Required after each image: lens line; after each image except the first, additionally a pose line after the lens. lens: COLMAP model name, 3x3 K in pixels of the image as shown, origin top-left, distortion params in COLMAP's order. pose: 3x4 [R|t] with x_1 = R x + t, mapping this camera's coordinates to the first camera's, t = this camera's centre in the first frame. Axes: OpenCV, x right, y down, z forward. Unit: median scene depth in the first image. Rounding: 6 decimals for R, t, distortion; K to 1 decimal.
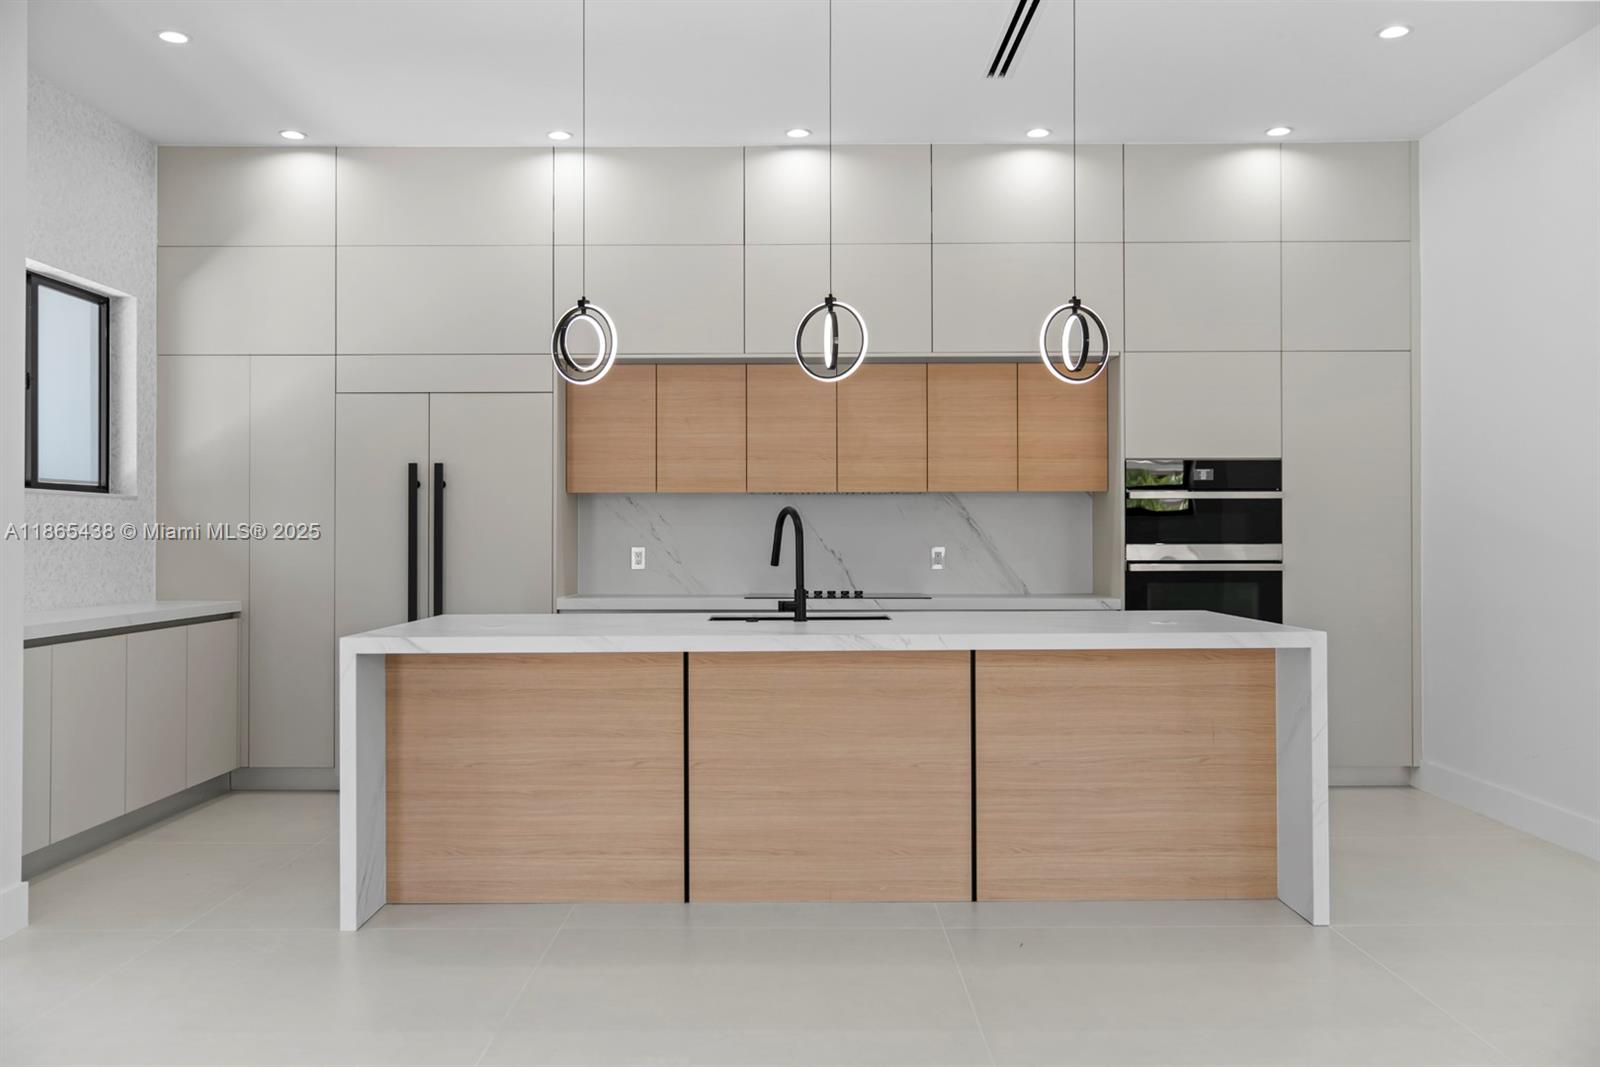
lens RADIAL K [[1325.8, 0, 793.0], [0, 1325.8, 525.6], [0, 0, 1]] dist [0.006146, 0.026248]
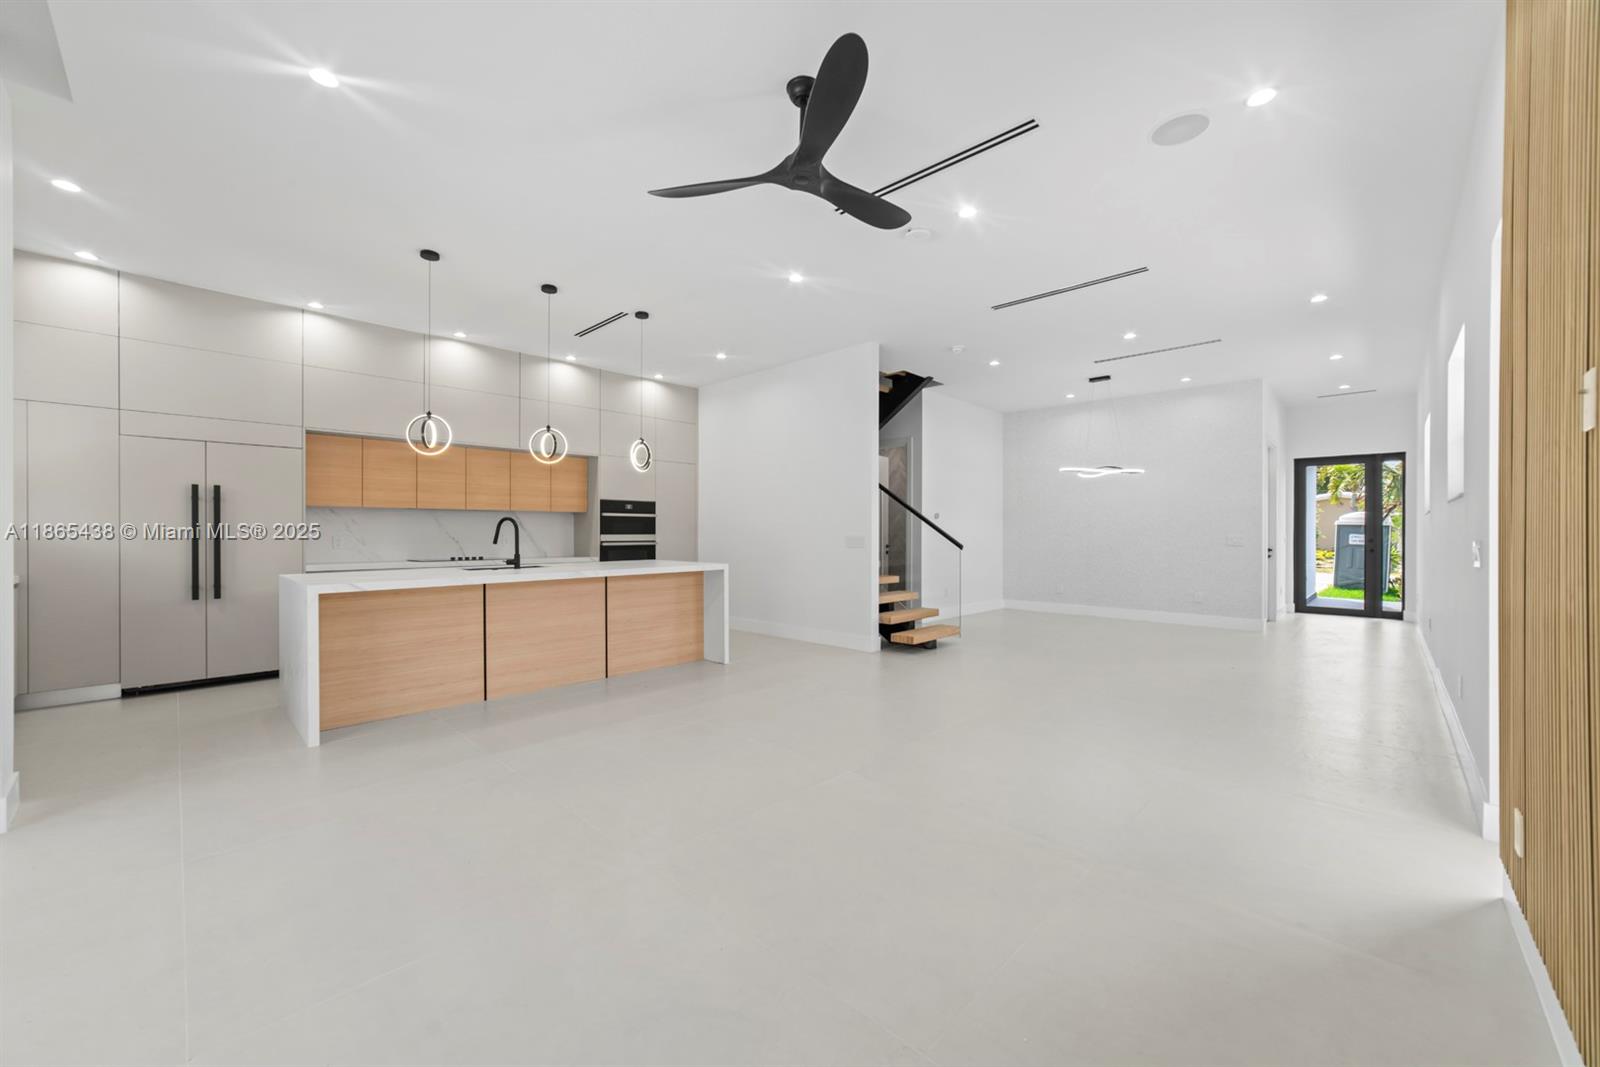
lens RADIAL K [[614.3, 0, 790.7], [0, 614.3, 530.5], [0, 0, 1]] dist [-0.015956, 0.003817]
pose [[0.697012, 0.004345, 0.717046, -0.315978], [-0.007981, 0.999967, 0.001699, 0.002117], [-0.717015, -0.006907, 0.697024, -0.029729]]
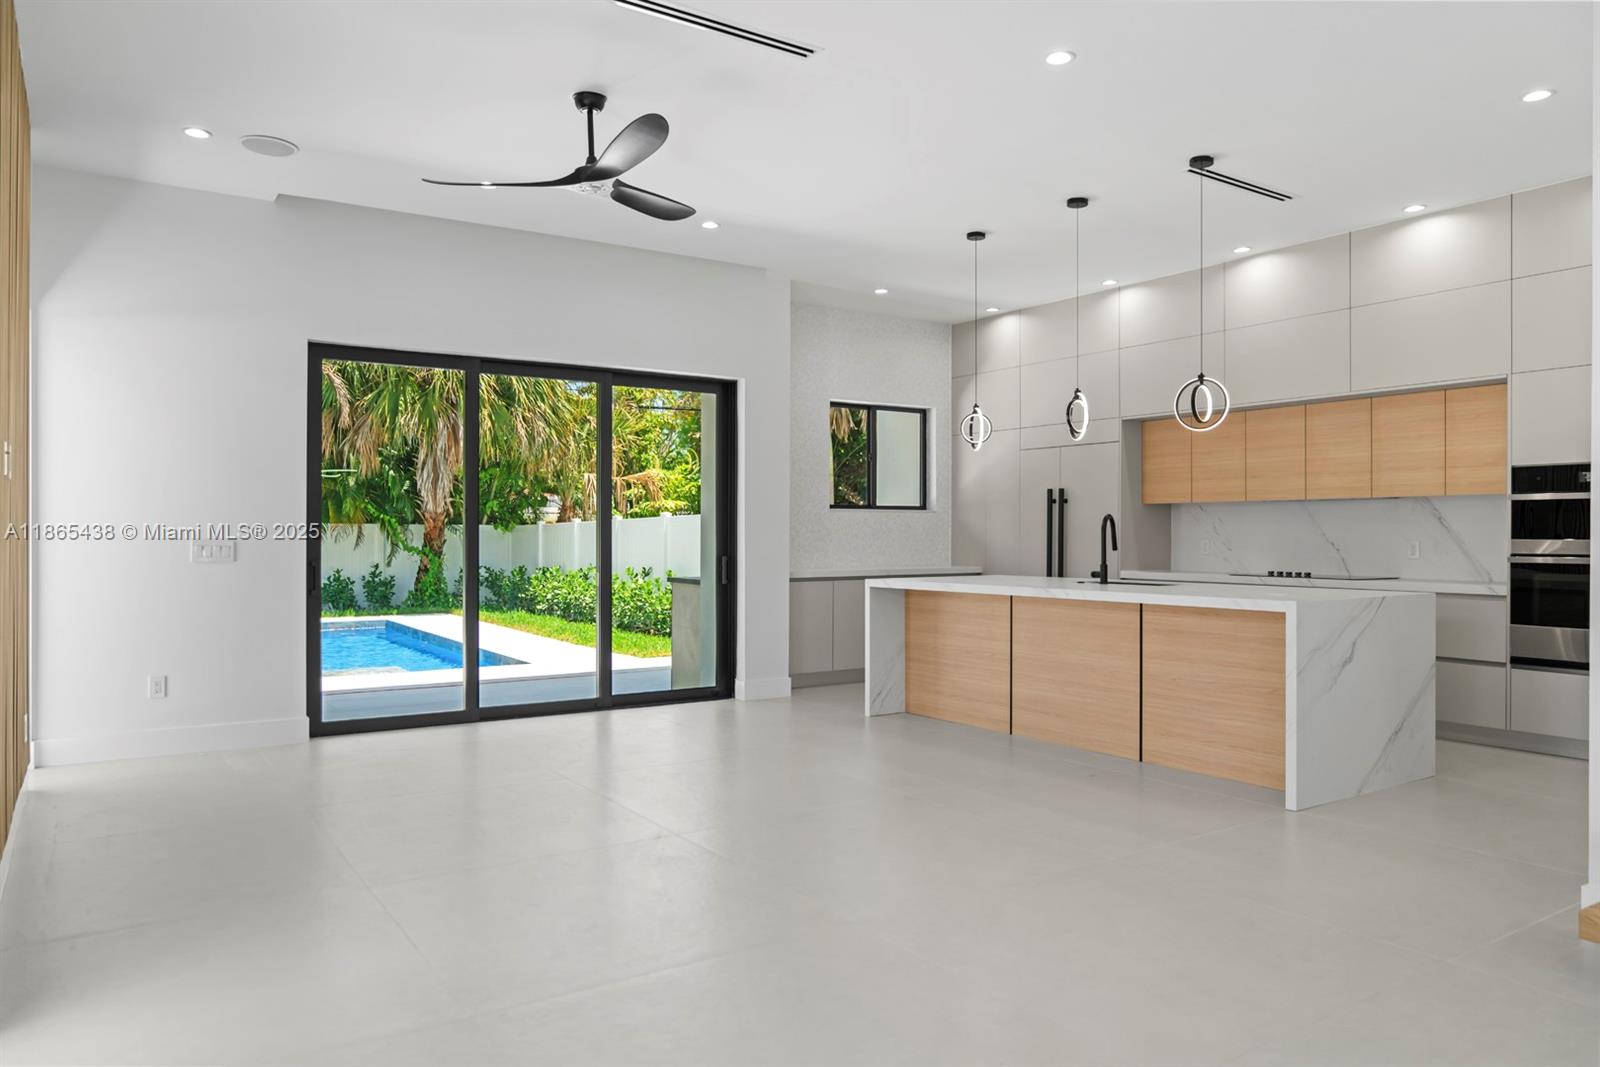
lens RADIAL K [[1084.6, 0, 801.1], [0, 1084.6, 532.6], [0, 0, 1]] dist [-0.015114, -0.004985]
pose [[0.559747, 0.003289, -0.828657, 0.698071], [0.004832, 0.999962, 0.007233, -0.002110], [0.828650, -0.008053, 0.559710, -0.043990]]
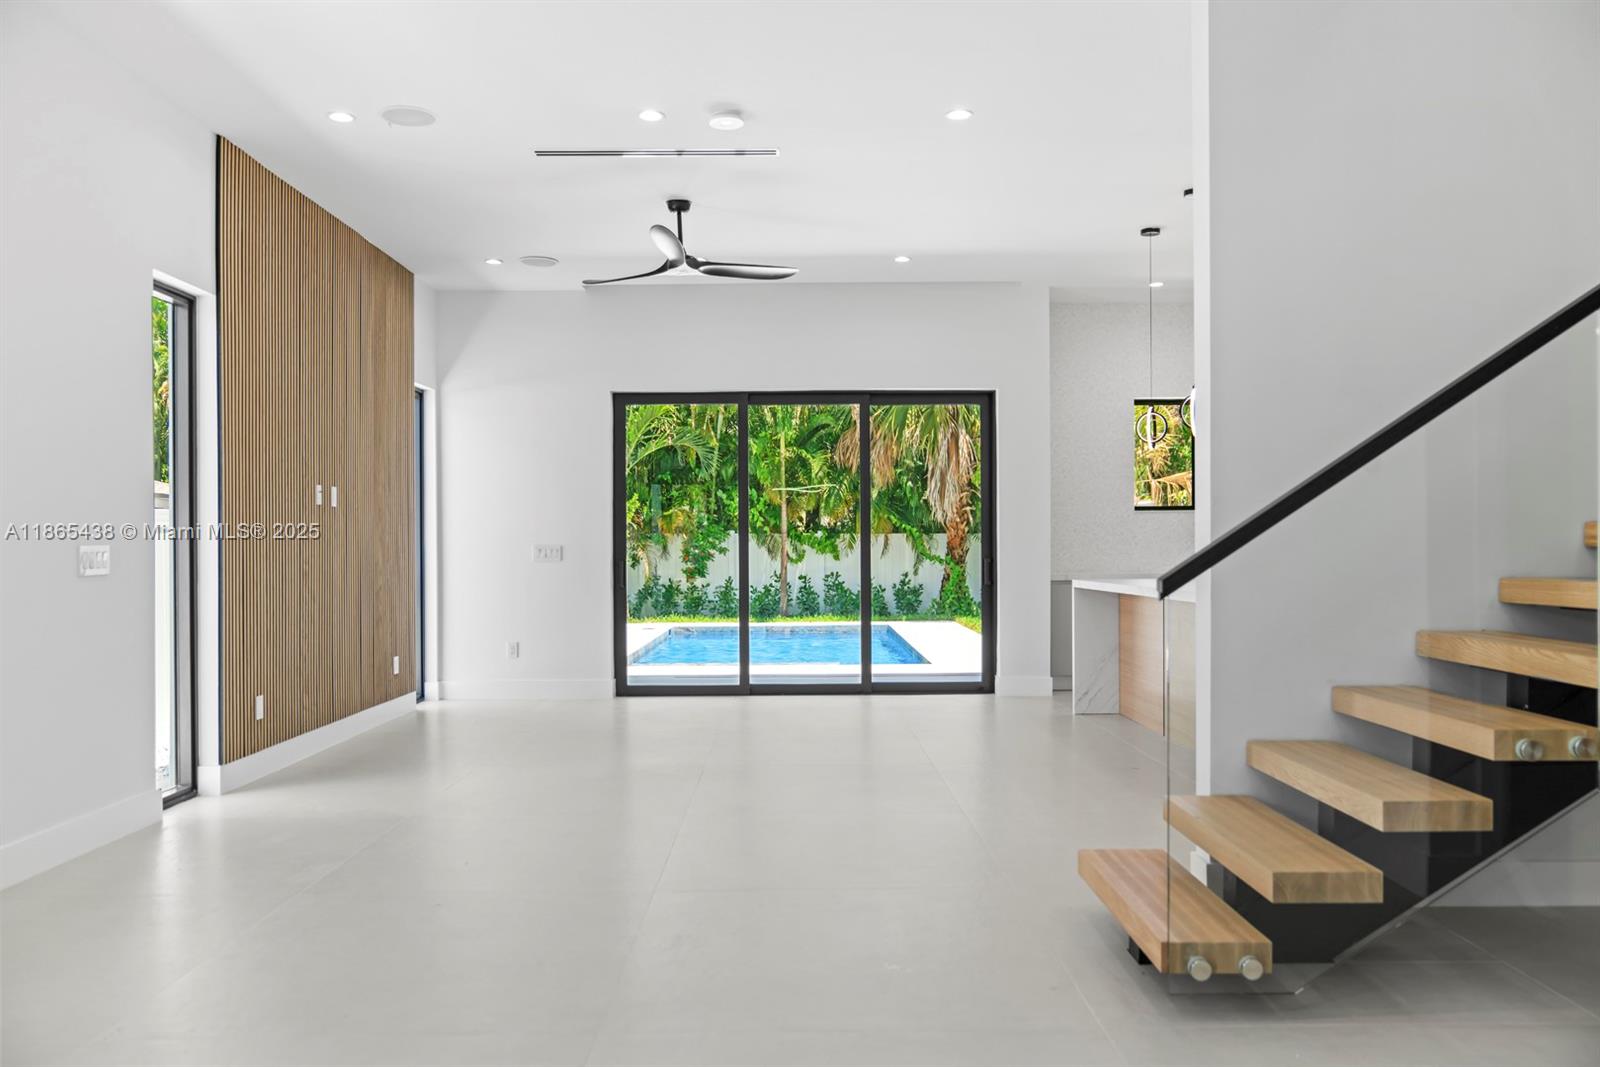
lens RADIAL K [[1229.4, 0, 795.3], [0, 1229.4, 543.8], [0, 0, 1]] dist [-0.042848, -0.001506]
pose [[0.011011, 0.001353, -0.999938, 1.108428], [0.015219, 0.999883, 0.001521, 0.010461], [0.999824, -0.015235, 0.010990, 0.346861]]
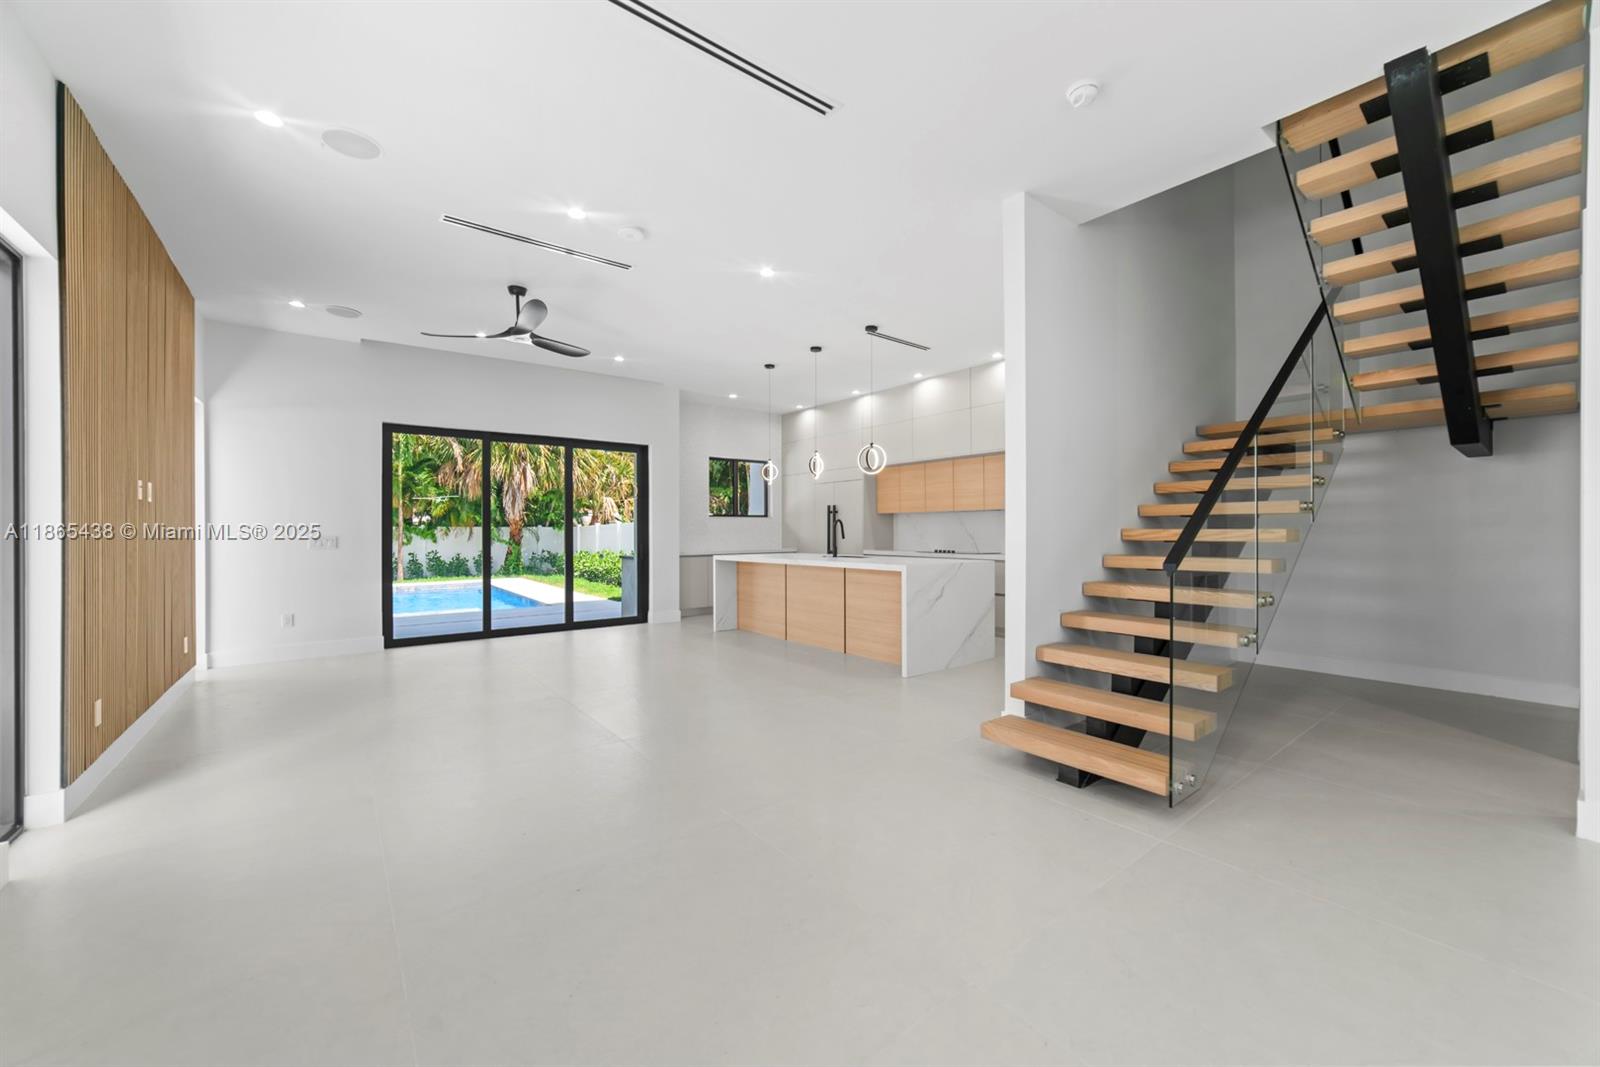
lens RADIAL K [[614.3, 0, 796.4], [0, 614.3, 529.6], [0, 0, 1]] dist [-0.015956, 0.003817]
pose [[0.613666, -0.000919, -0.789565, 0.810692], [0.009392, 0.999937, 0.006136, 0.000095], [0.789510, -0.011181, 0.613636, 0.061102]]
